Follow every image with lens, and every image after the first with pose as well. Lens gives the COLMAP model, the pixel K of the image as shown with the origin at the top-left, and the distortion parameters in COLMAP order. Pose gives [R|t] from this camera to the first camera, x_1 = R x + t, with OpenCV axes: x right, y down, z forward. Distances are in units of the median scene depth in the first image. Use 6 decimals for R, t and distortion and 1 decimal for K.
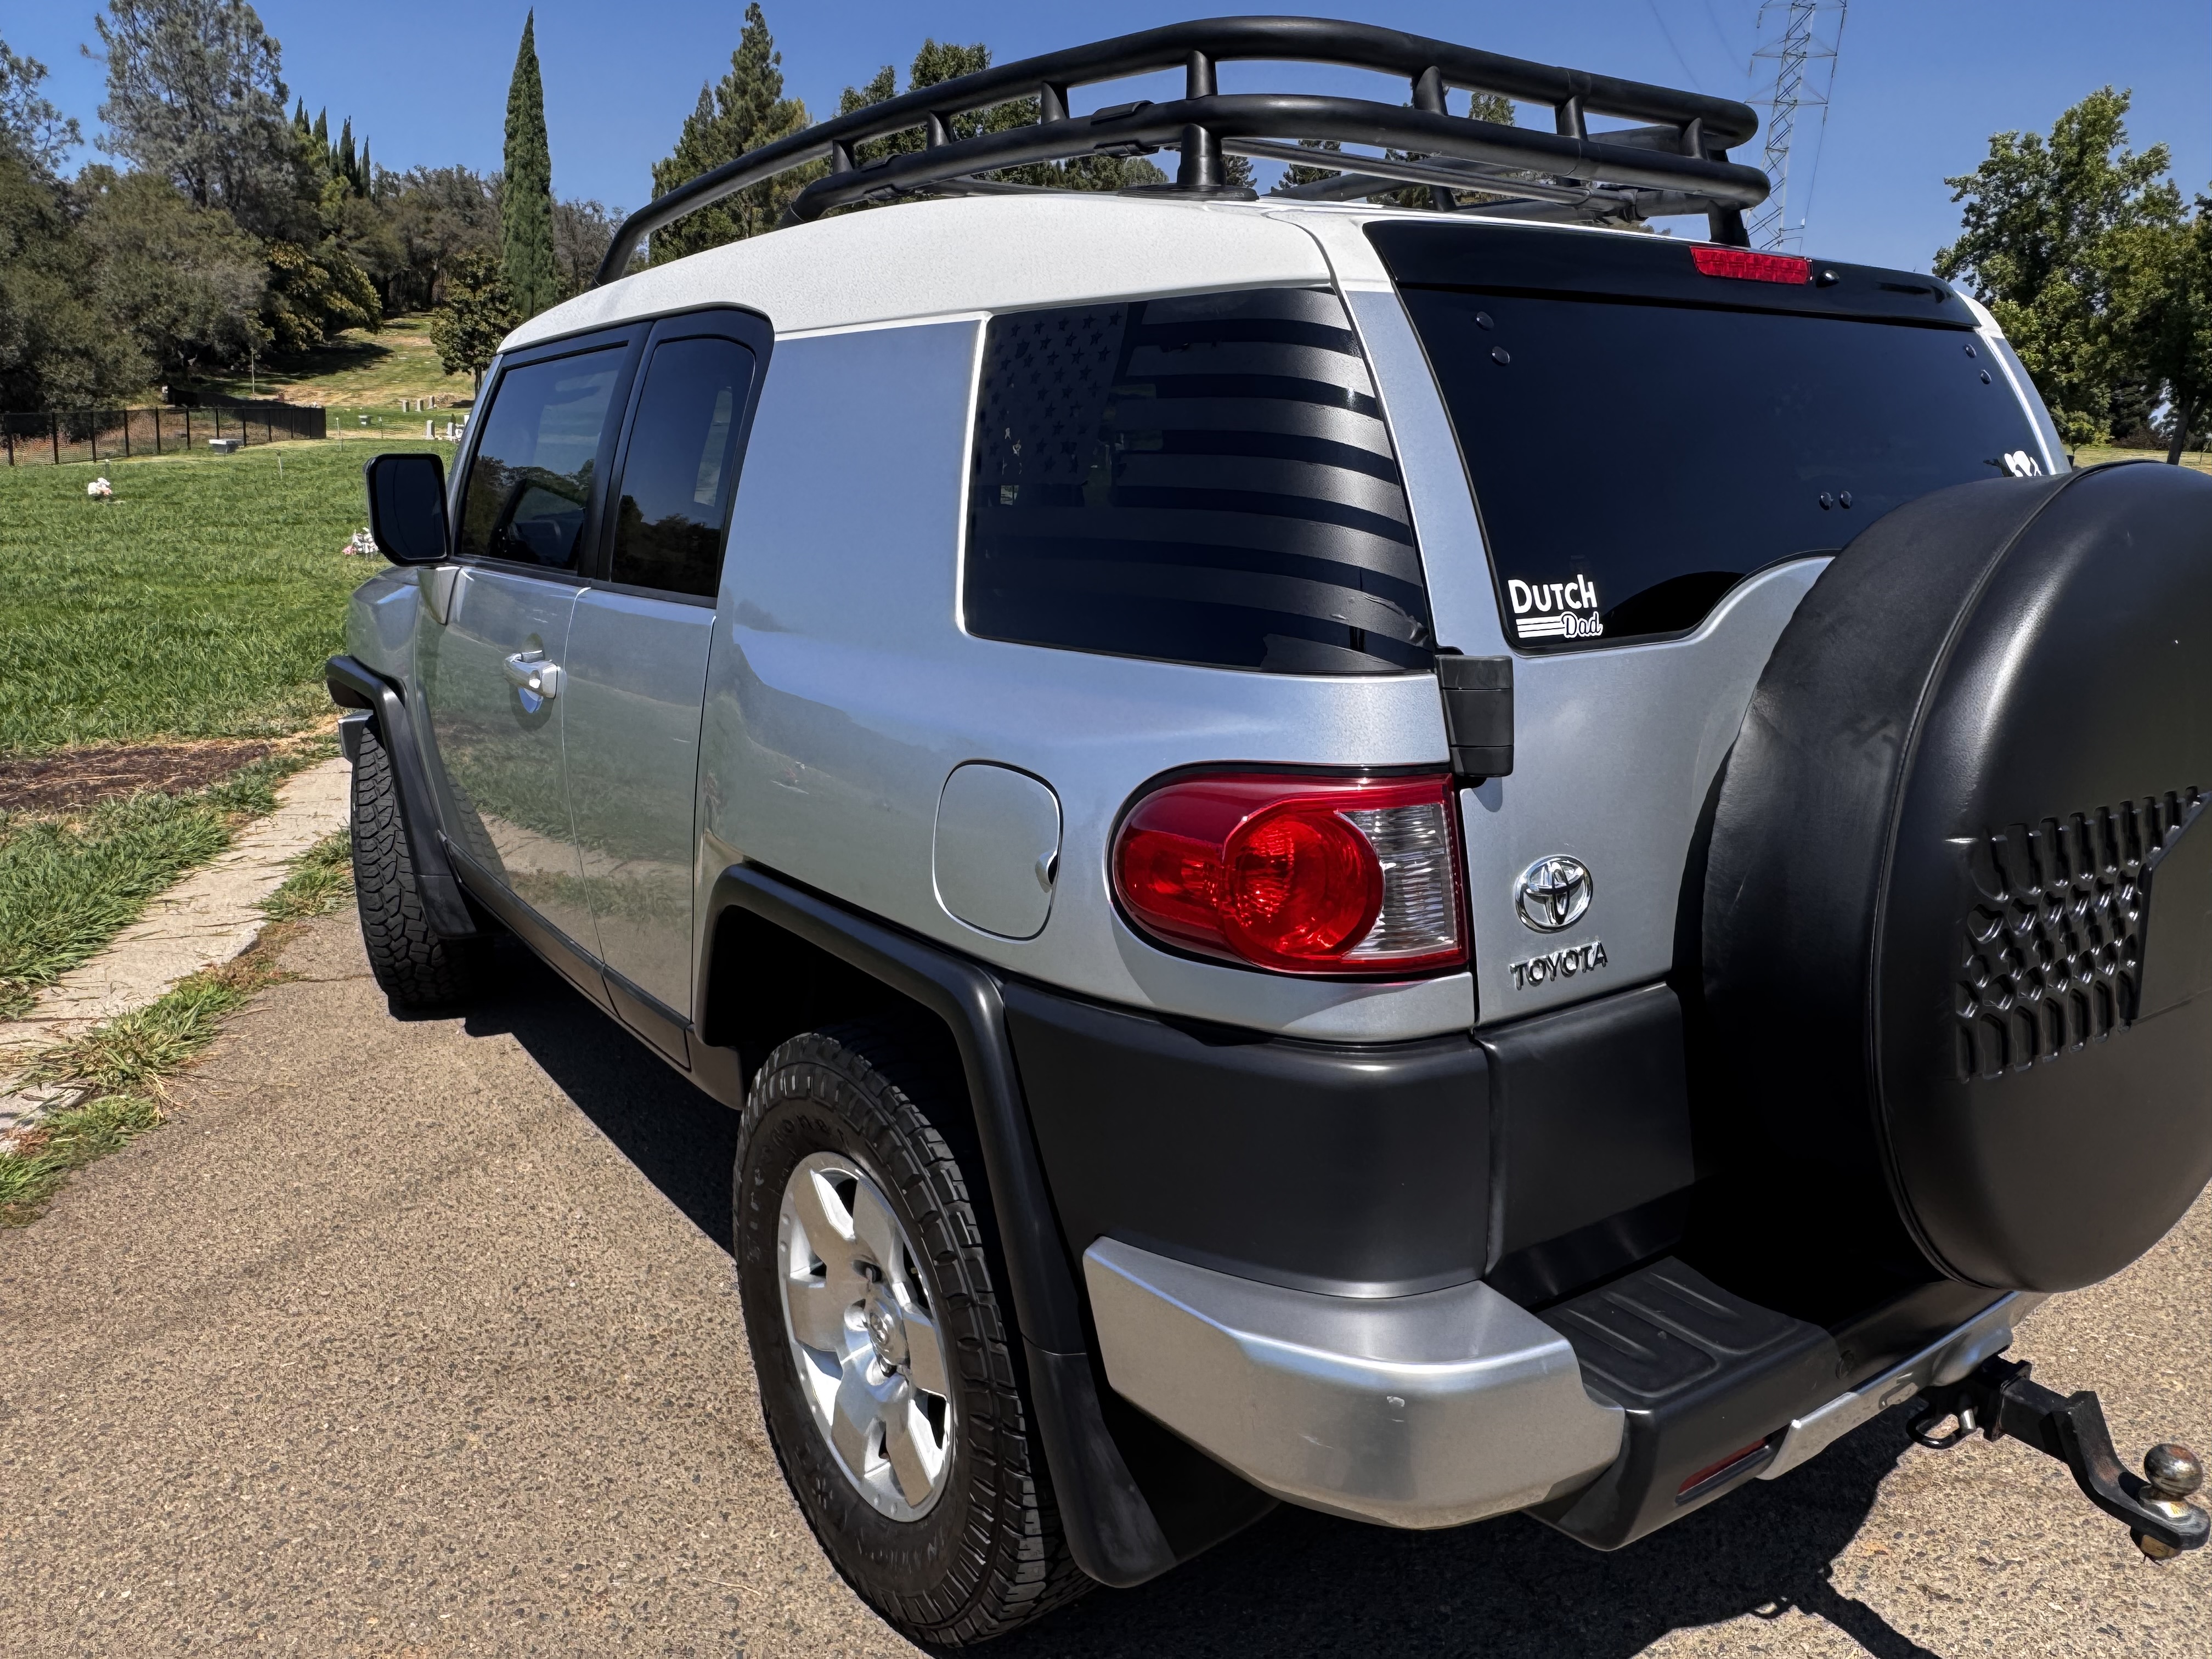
lens RADIAL K [[1561.9, 0, 1106.0], [0, 1561.9, 829.5], [0, 0, 1]] dist [0.008493, -0.006400]
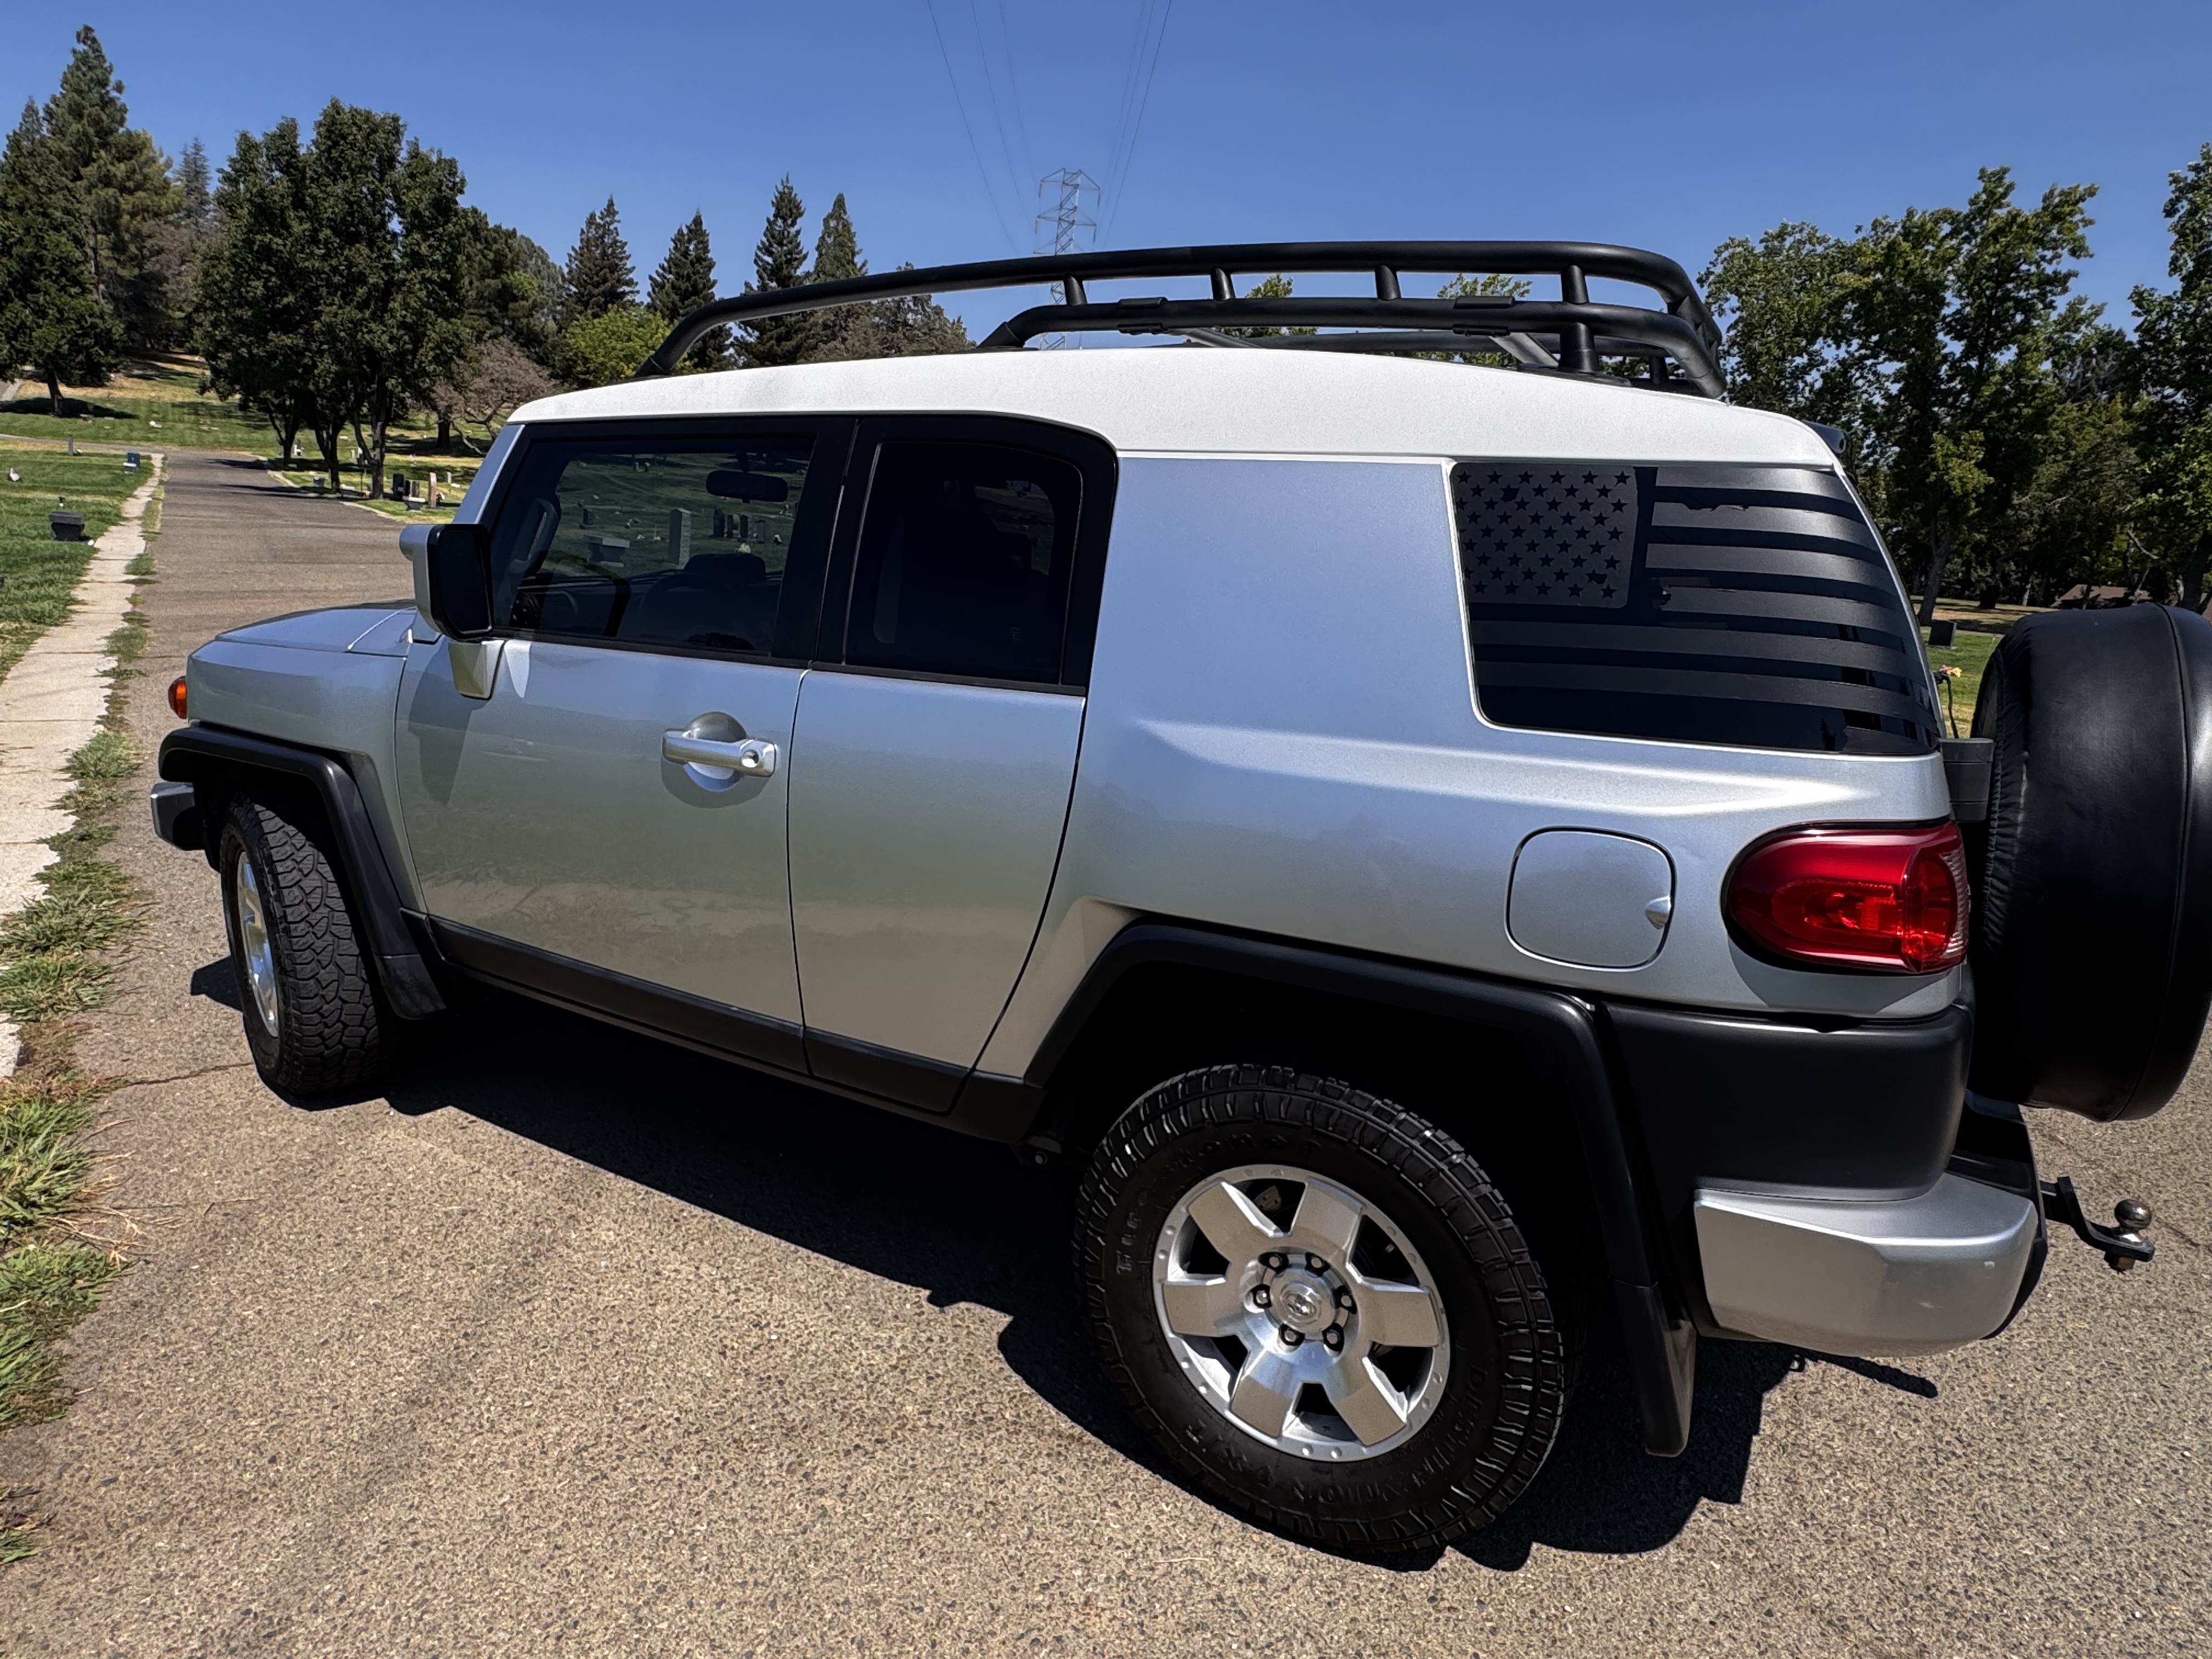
lens RADIAL K [[1288.1, 0, 1117.0], [0, 1288.1, 820.4], [0, 0, 1]] dist [-0.002513, 0.005573]
pose [[0.907244, -0.060770, 0.416192, -0.343521], [0.061420, 0.998042, 0.011840, -0.034857], [-0.416097, 0.014821, 0.909200, 0.089193]]
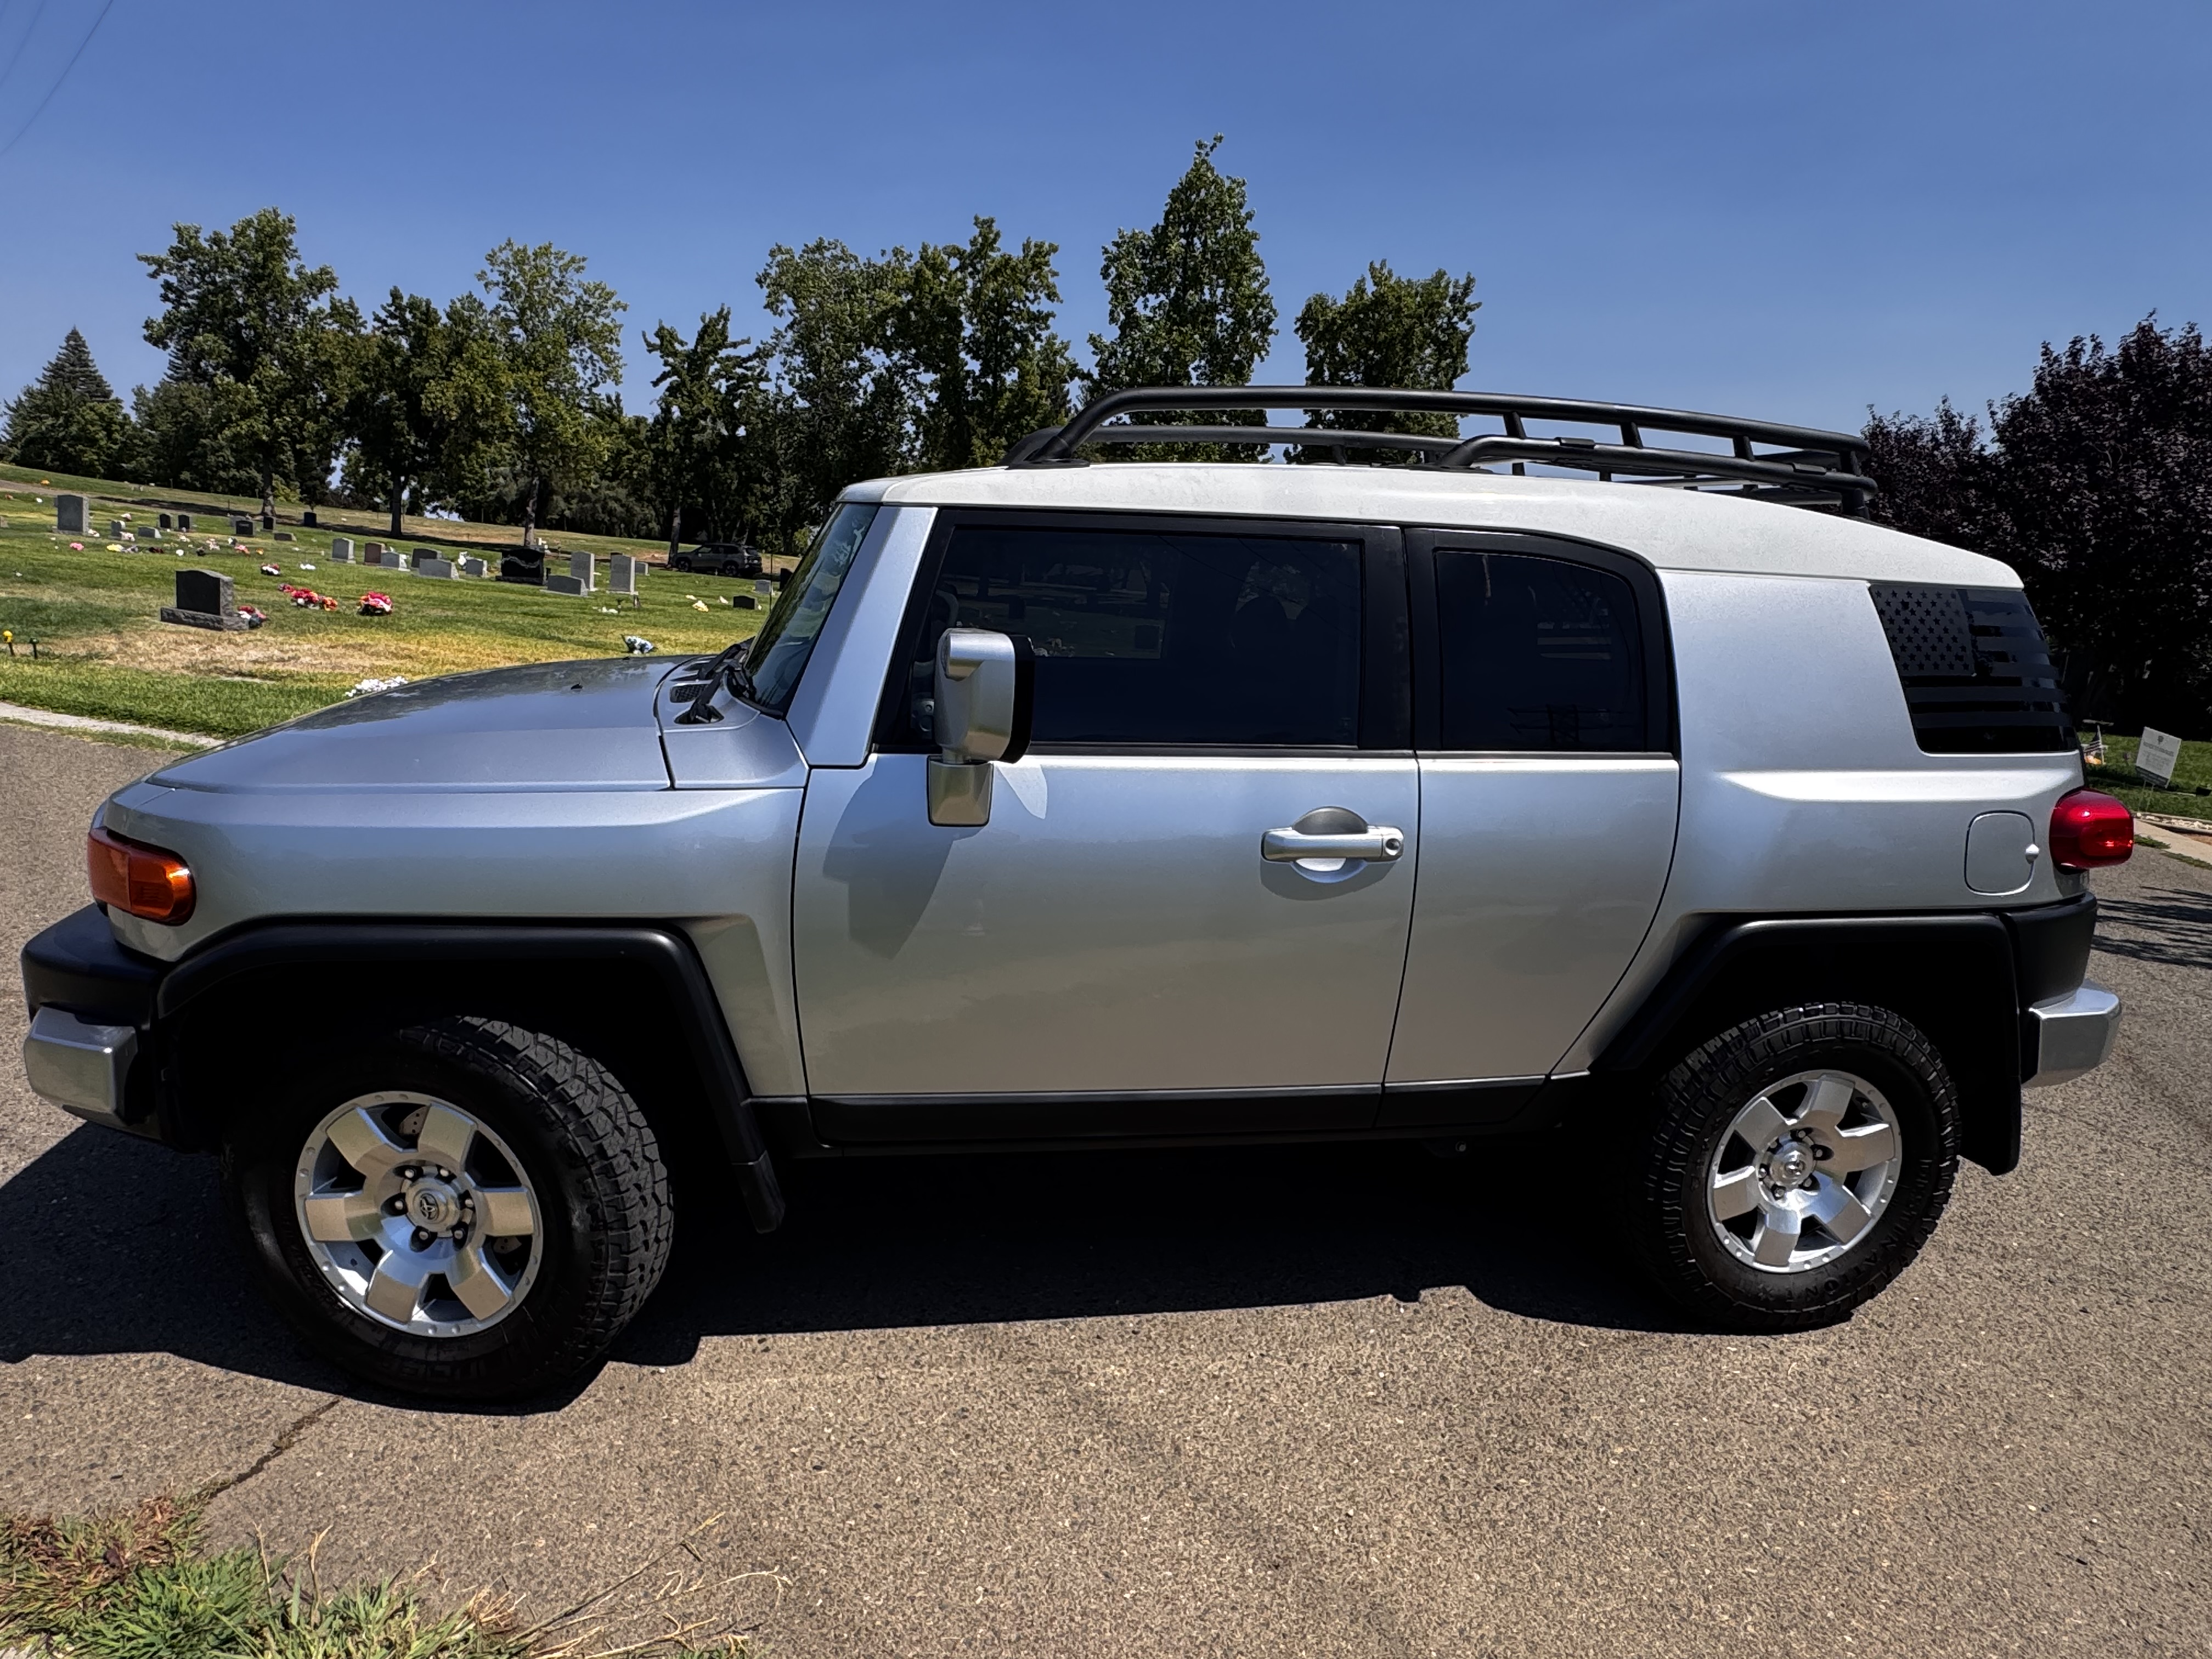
lens RADIAL K [[1288.1, 0, 1117.0], [0, 1288.1, 820.4], [0, 0, 1]] dist [-0.002513, 0.005573]
pose [[0.437615, -0.166619, 0.883590, -0.853153], [0.164781, 0.980900, 0.103358, -0.163601], [-0.883935, 0.100368, 0.456712, 0.512163]]
